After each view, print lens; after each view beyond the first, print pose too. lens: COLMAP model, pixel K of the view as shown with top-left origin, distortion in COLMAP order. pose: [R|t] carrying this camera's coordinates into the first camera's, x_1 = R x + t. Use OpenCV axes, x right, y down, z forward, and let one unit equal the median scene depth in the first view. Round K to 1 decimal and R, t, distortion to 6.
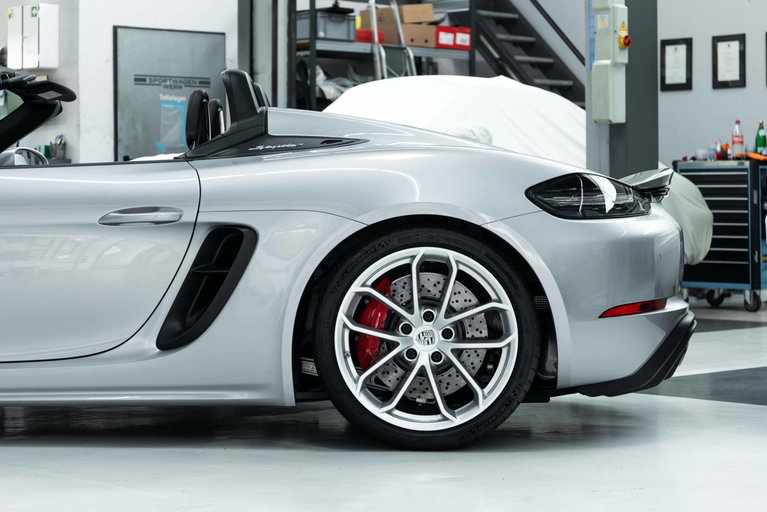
lens RADIAL K [[1817.7, 0, 383.5], [0, 1817.7, 256.0], [0, 0, 1]] dist [-0.059416, -0.665923]
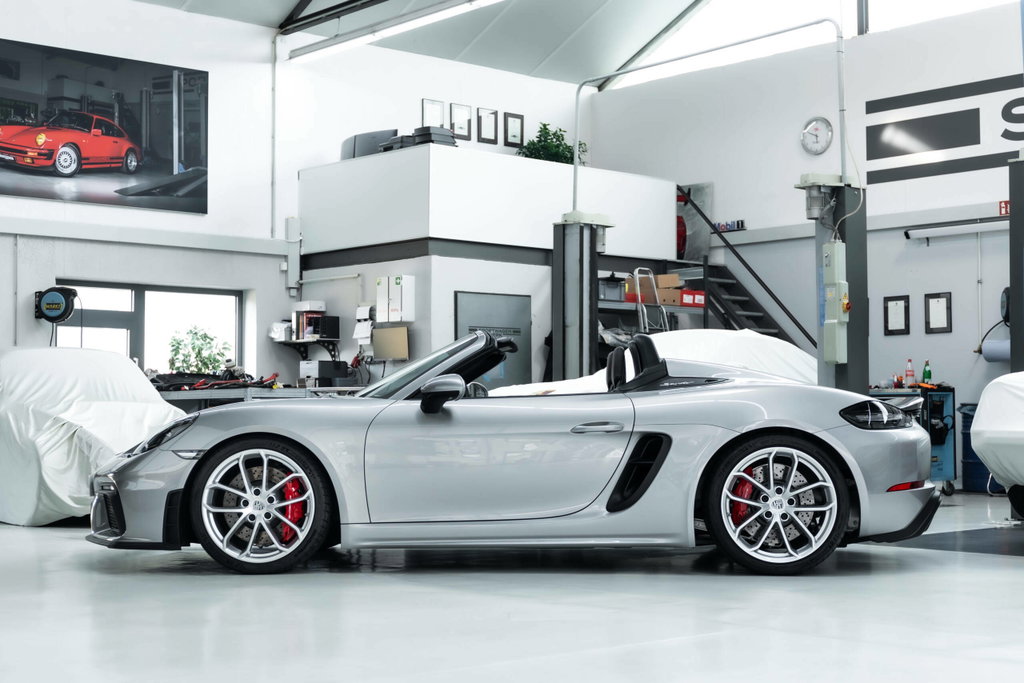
lens RADIAL K [[1473.9, 0, 512.0], [0, 1473.9, 341.5], [0, 0, 1]] dist [-0.081983, 0.036906]
pose [[0.999291, -0.000275, -0.037642, -0.159036], [-0.002808, 0.996641, -0.081846, 0.008752], [0.037538, 0.081894, 0.995934, -0.297329]]
